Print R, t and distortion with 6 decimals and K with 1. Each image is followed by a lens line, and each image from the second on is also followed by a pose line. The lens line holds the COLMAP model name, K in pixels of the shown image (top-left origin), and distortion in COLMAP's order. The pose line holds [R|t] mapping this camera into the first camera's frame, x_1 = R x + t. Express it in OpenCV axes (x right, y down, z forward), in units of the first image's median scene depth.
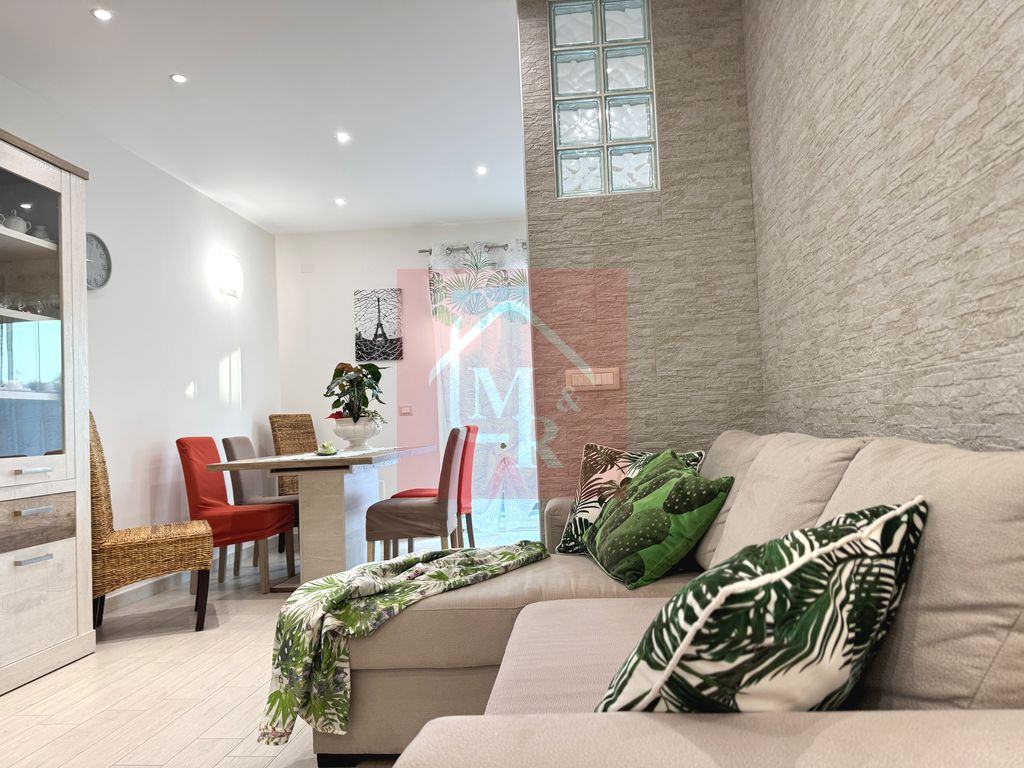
lens RADIAL K [[719.3, 0, 525.0], [0, 719.3, 383.5], [0, 0, 1]] dist [0.056094, -0.068021]
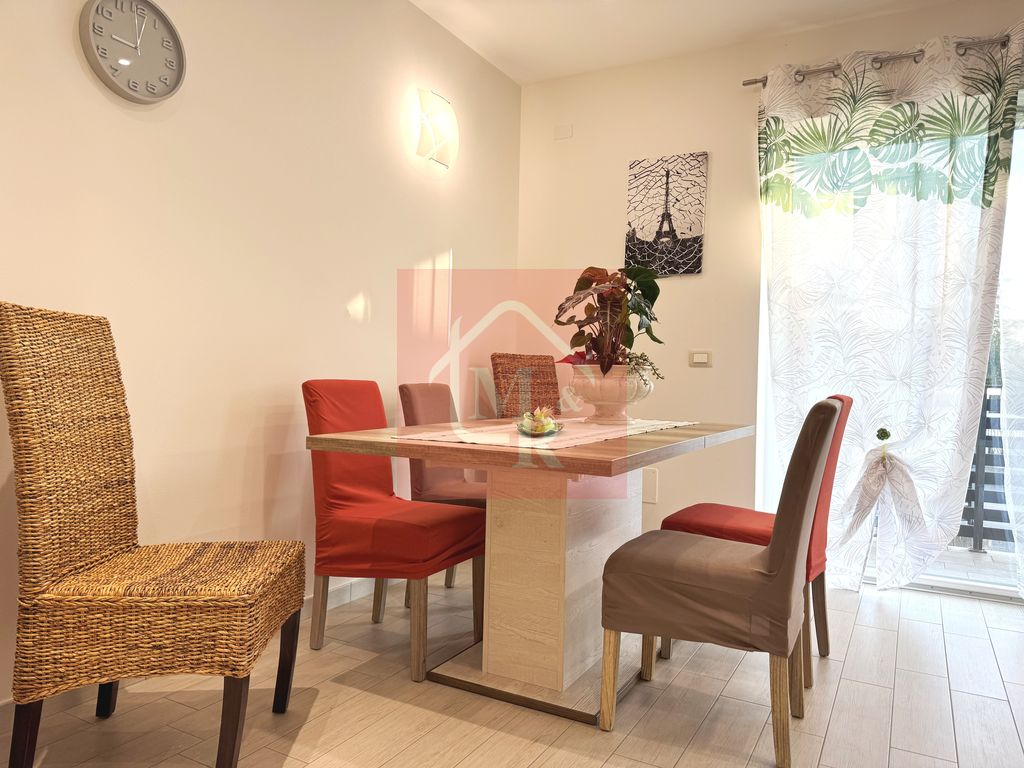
lens RADIAL K [[719.3, 0, 509.0], [0, 719.3, 381.9], [0, 0, 1]] dist [0.056094, -0.068021]
pose [[0.911271, 0.069733, -0.405859, -0.127056], [-0.043016, 0.996286, 0.074595, 0.036212], [0.409553, -0.050518, 0.910886, 0.744167]]
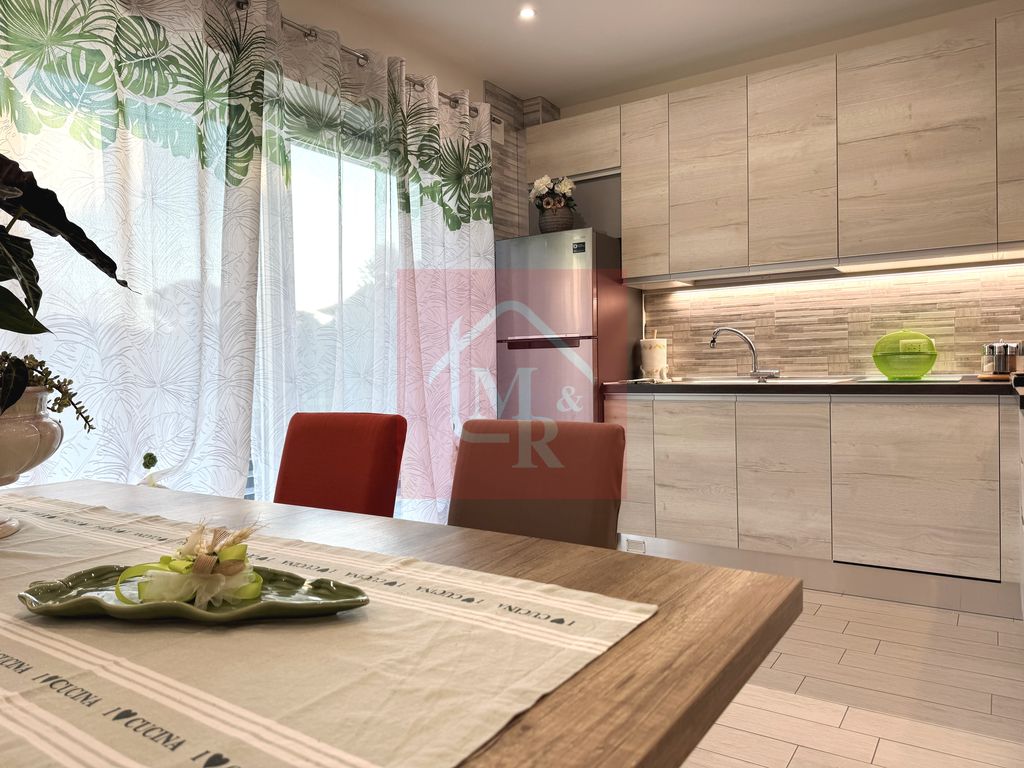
lens RADIAL K [[719.3, 0, 508.1], [0, 719.3, 379.7], [0, 0, 1]] dist [0.056094, -0.068021]
pose [[0.485024, 0.021282, 0.874242, -0.540453], [-0.049120, 0.998789, 0.002937, 0.058337], [-0.873120, -0.044367, 0.485482, 1.197221]]
